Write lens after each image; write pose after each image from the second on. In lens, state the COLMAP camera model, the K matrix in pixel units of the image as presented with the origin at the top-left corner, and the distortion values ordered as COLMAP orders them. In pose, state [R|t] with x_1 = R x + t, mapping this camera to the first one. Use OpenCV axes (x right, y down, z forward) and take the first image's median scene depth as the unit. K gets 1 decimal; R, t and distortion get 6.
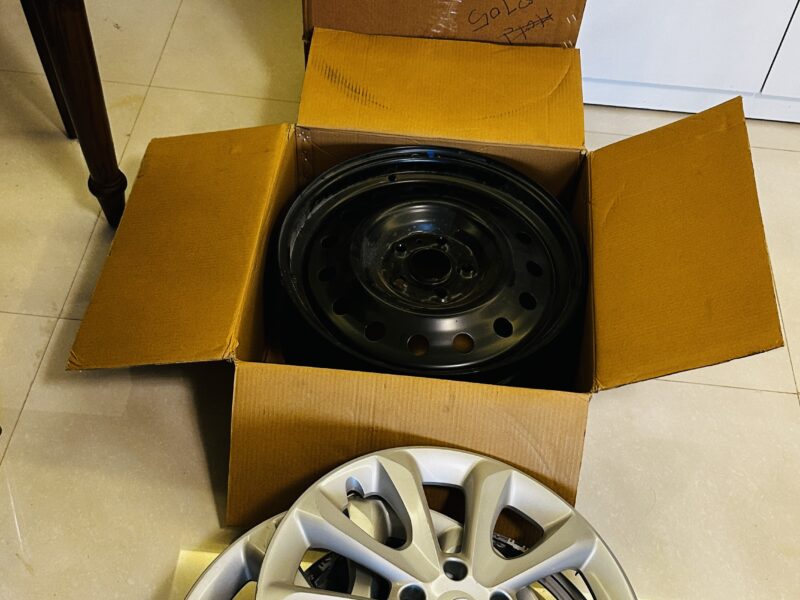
lens RADIAL K [[959.1, 0, 400.0], [0, 959.1, 300.0], [0, 0, 1]] dist [0.185685, -0.474973]
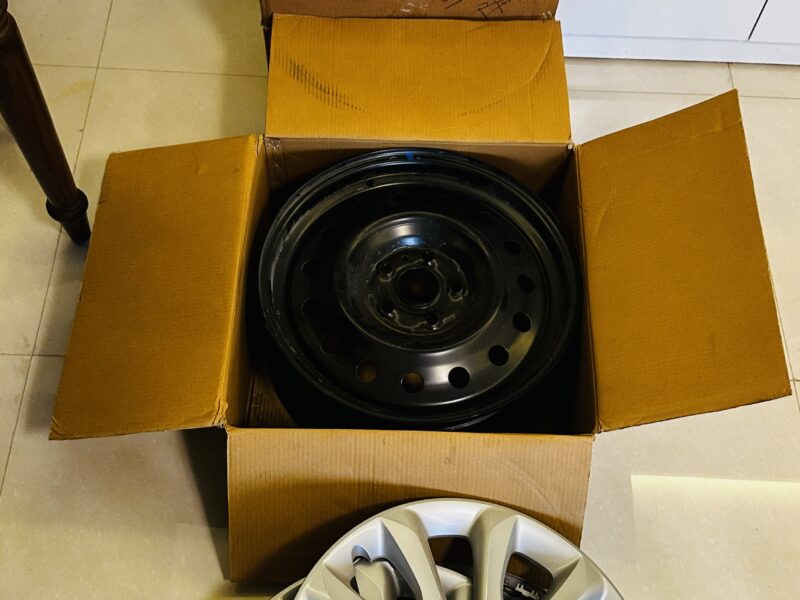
lens RADIAL K [[959.1, 0, 400.0], [0, 959.1, 300.0], [0, 0, 1]] dist [0.185685, -0.474973]
pose [[0.997445, -0.065553, 0.028386, -0.014547], [0.060596, 0.986864, 0.149757, -0.166443], [-0.037831, -0.147654, 0.988315, 0.050283]]
